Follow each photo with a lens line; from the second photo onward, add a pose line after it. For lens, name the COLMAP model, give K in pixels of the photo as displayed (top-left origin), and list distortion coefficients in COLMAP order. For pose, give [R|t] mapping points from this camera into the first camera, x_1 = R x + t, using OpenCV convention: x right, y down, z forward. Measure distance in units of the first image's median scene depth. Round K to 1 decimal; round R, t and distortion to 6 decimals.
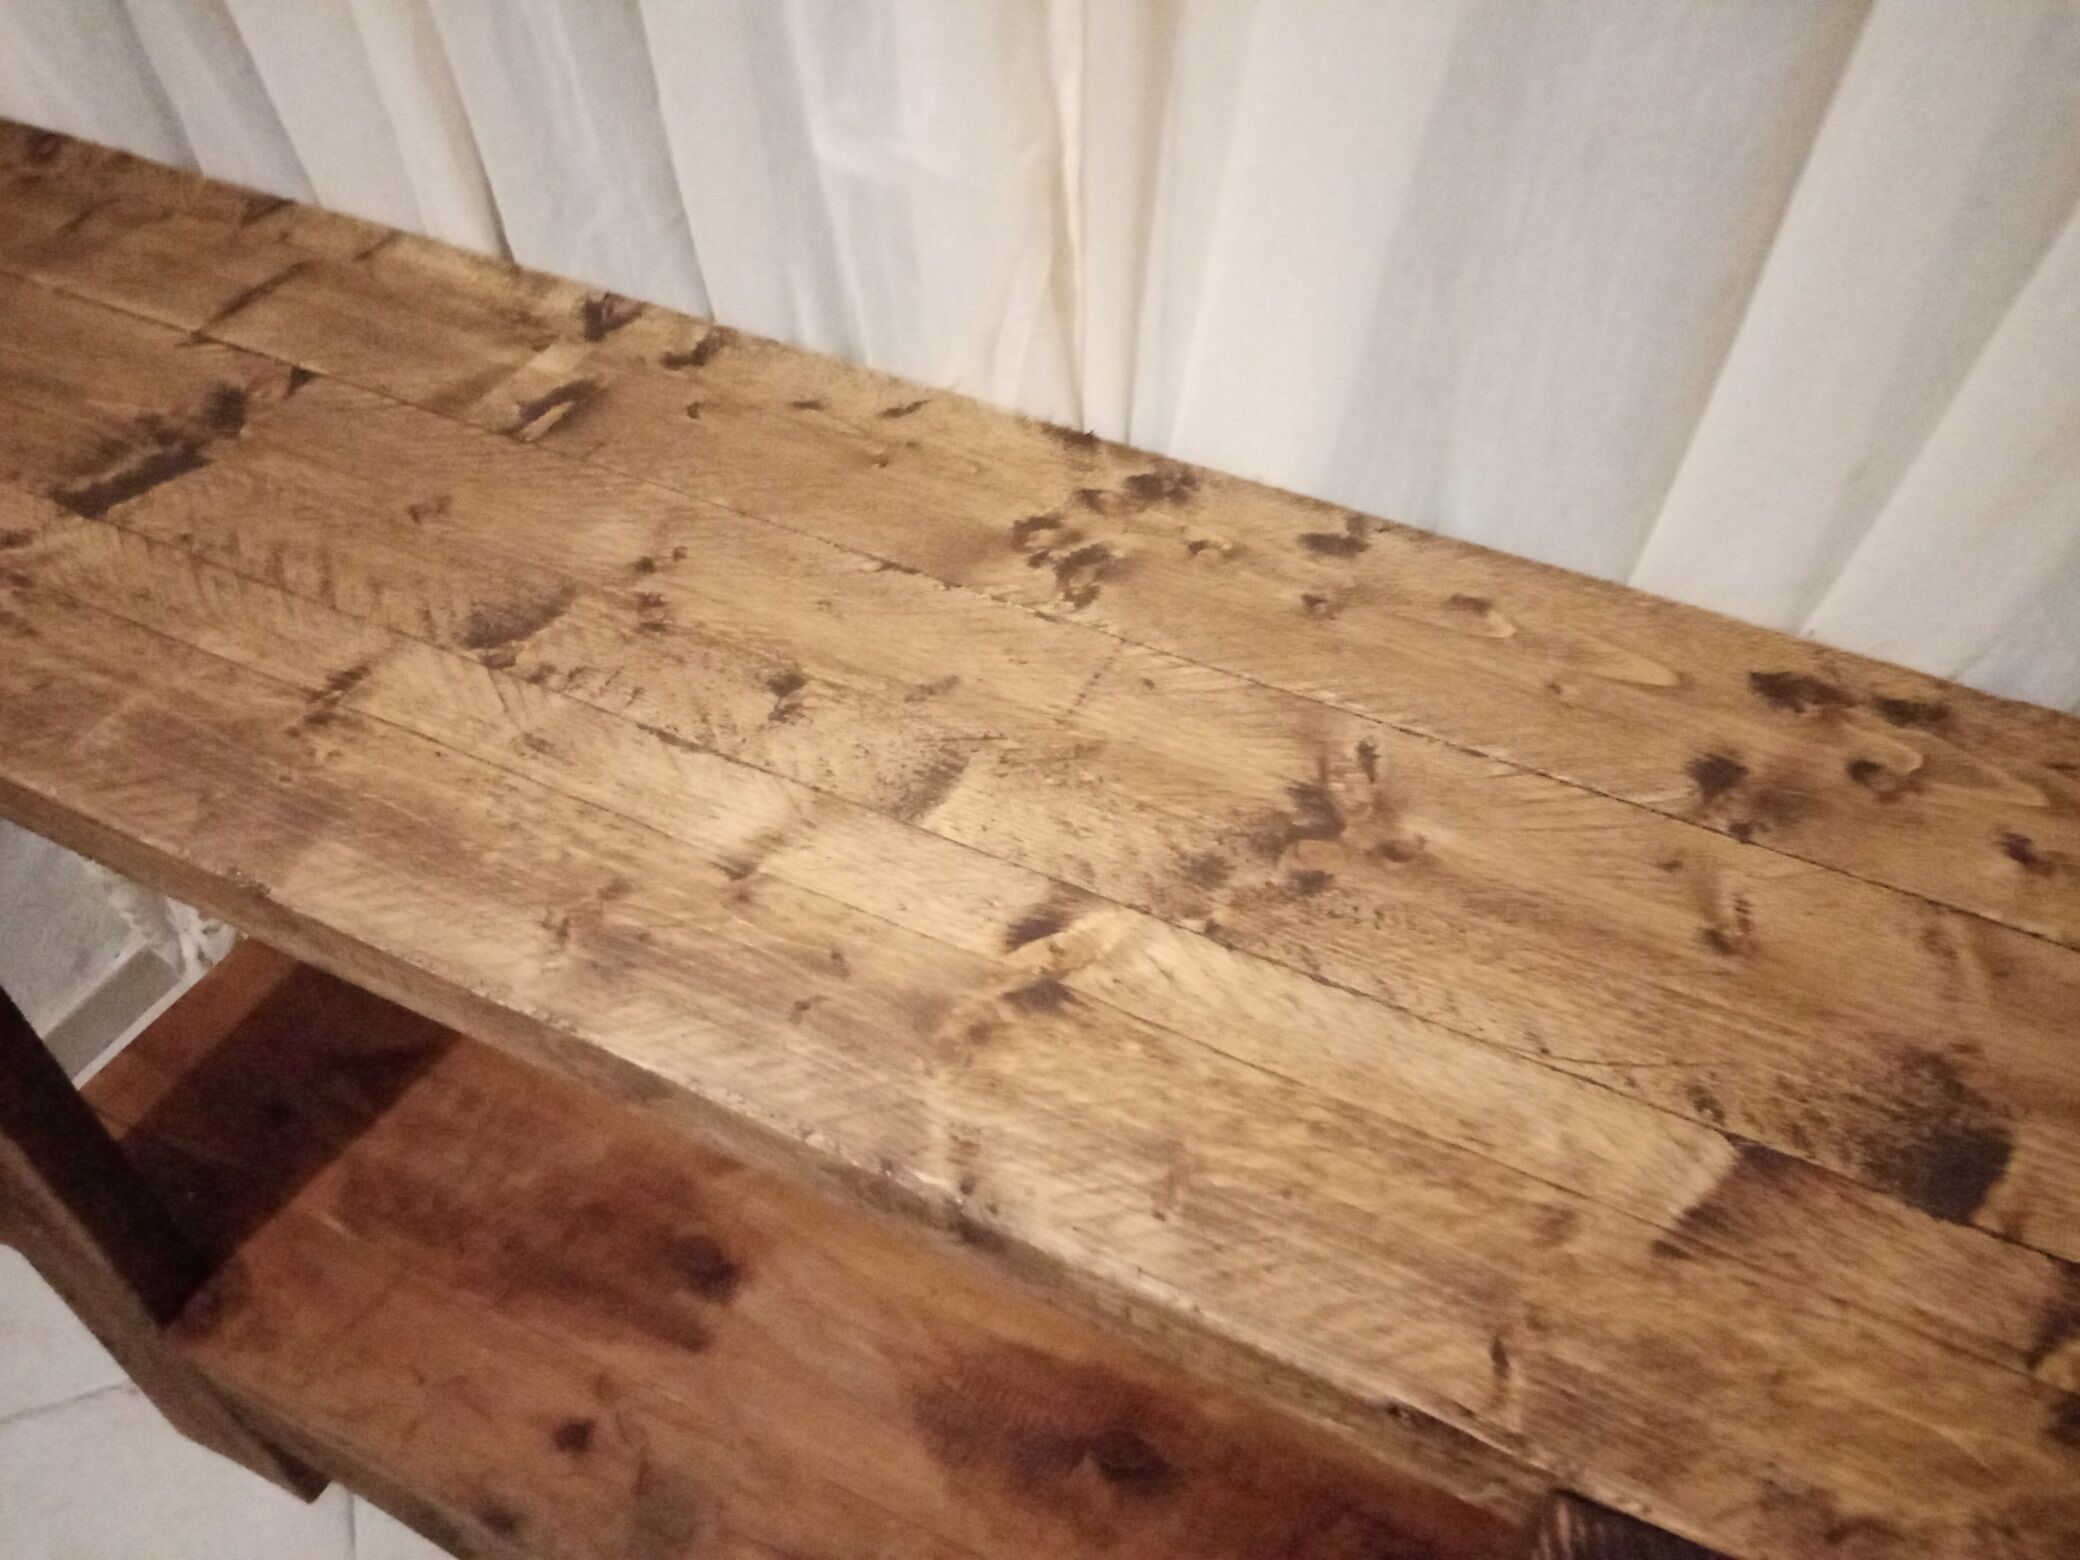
lens RADIAL K [[1637.6, 0, 1048.4], [0, 1637.6, 820.9], [0, 0, 1]] dist [0.076683, -0.170242]
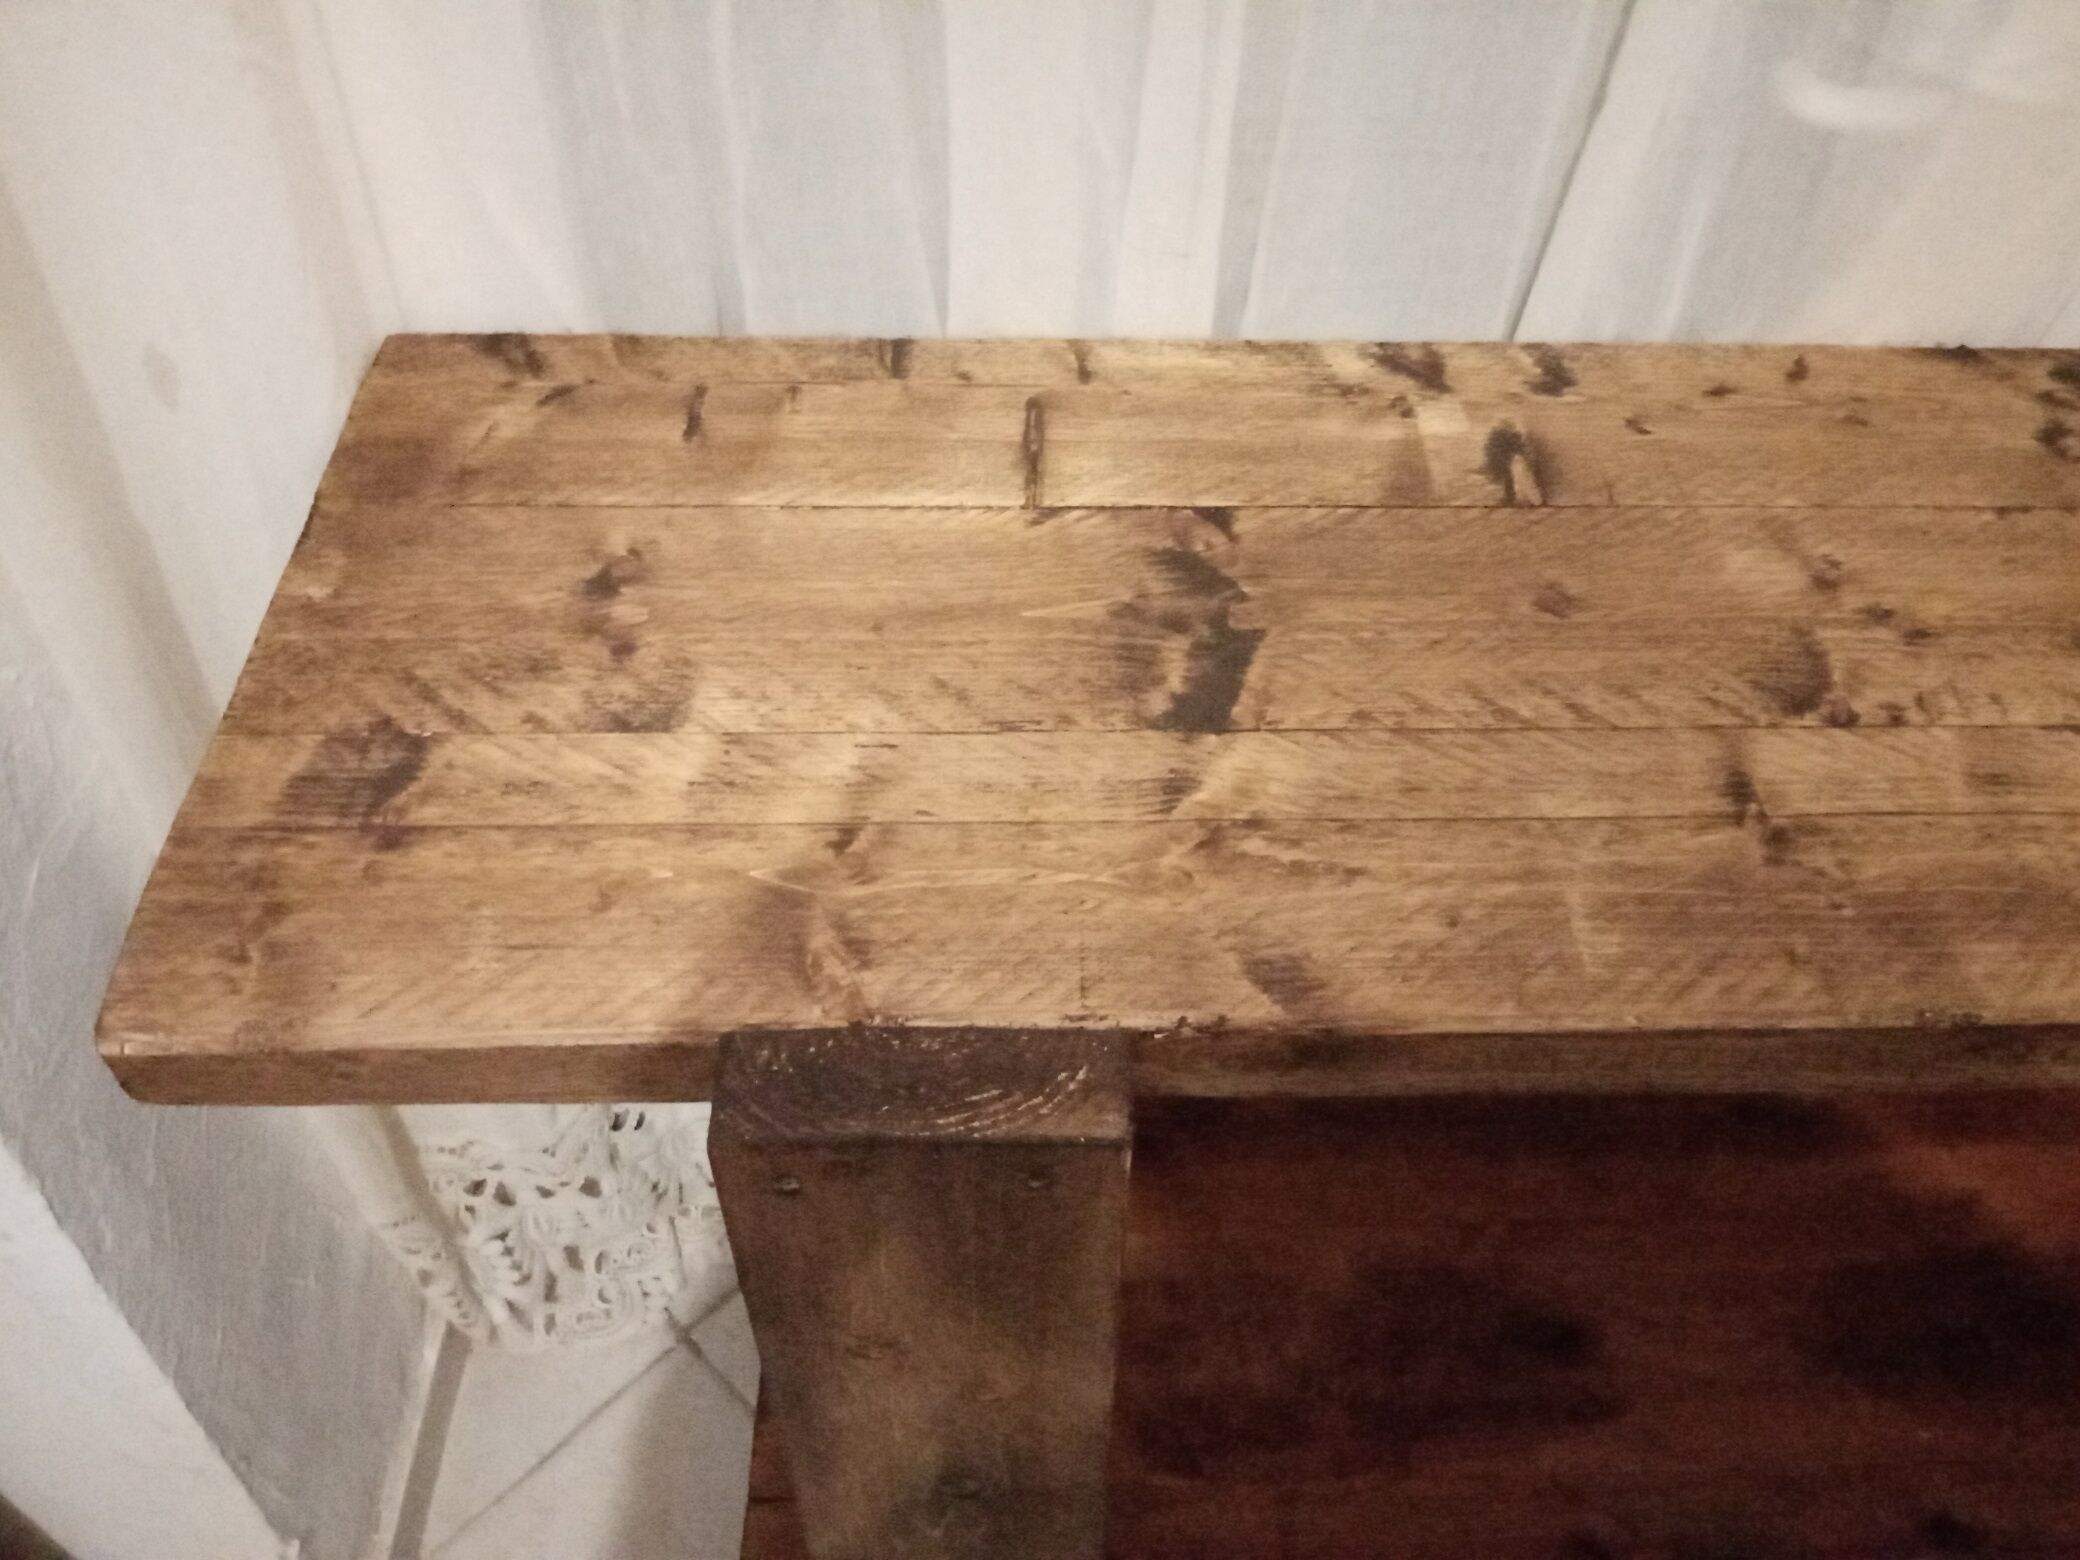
lens RADIAL K [[1637.6, 0, 1048.4], [0, 1637.6, 820.9], [0, 0, 1]] dist [0.076683, -0.170242]
pose [[0.885169, -0.333074, 0.324867, -1.118088], [0.332526, 0.941248, 0.058988, -0.262153], [-0.325427, 0.055812, 0.943918, 0.318542]]
